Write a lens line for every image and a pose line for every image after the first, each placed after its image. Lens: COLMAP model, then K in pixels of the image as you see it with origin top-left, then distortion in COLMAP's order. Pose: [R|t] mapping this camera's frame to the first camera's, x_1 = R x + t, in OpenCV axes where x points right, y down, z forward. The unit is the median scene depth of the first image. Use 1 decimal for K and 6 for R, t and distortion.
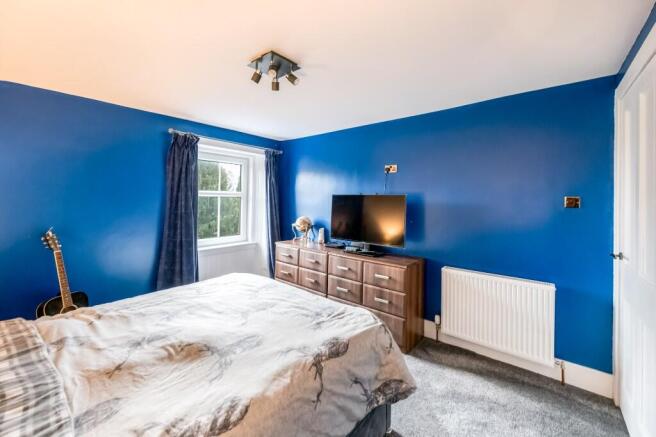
lens RADIAL K [[264.3, 0, 330.0], [0, 264.3, 199.4], [0, 0, 1]] dist [0.000408, 0.000080]
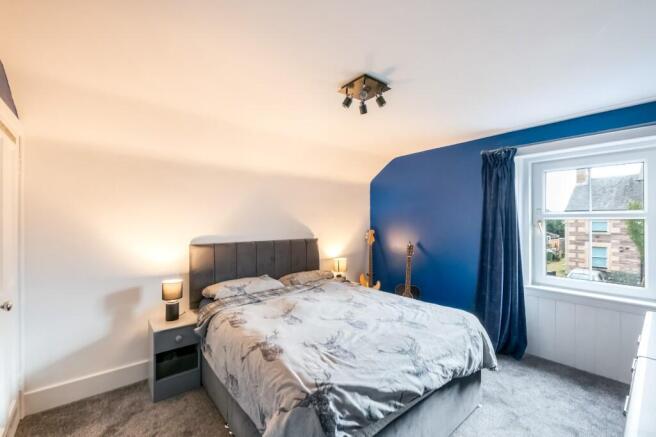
lens RADIAL K [[276.1, 0, 328.0], [0, 276.1, 218.5], [0, 0, 1]] dist [-0.000828, -0.000038]
pose [[-0.184013, -0.014907, -0.982811, 0.911223], [-0.007966, 0.999875, -0.013674, 0.000463], [0.982892, 0.005313, -0.184108, 1.154542]]
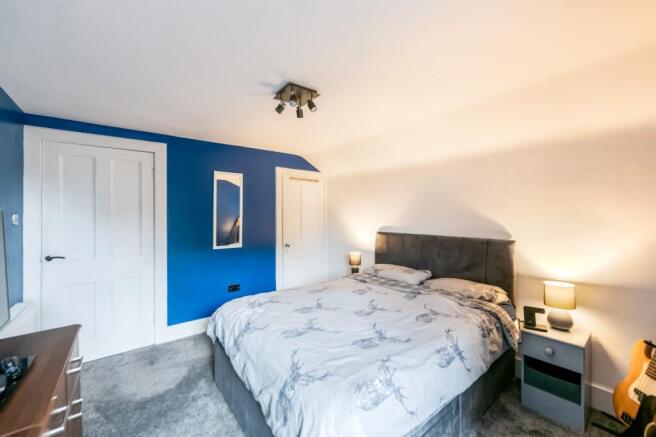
lens RADIAL K [[258.8, 0, 328.3], [0, 258.8, 206.7], [0, 0, 1]] dist [-0.000070, -0.000054]
pose [[-0.975981, 0.004988, 0.217797, -0.631257], [0.000244, 0.999762, -0.021804, -0.017802], [-0.217854, -0.021227, -0.975751, 2.211699]]
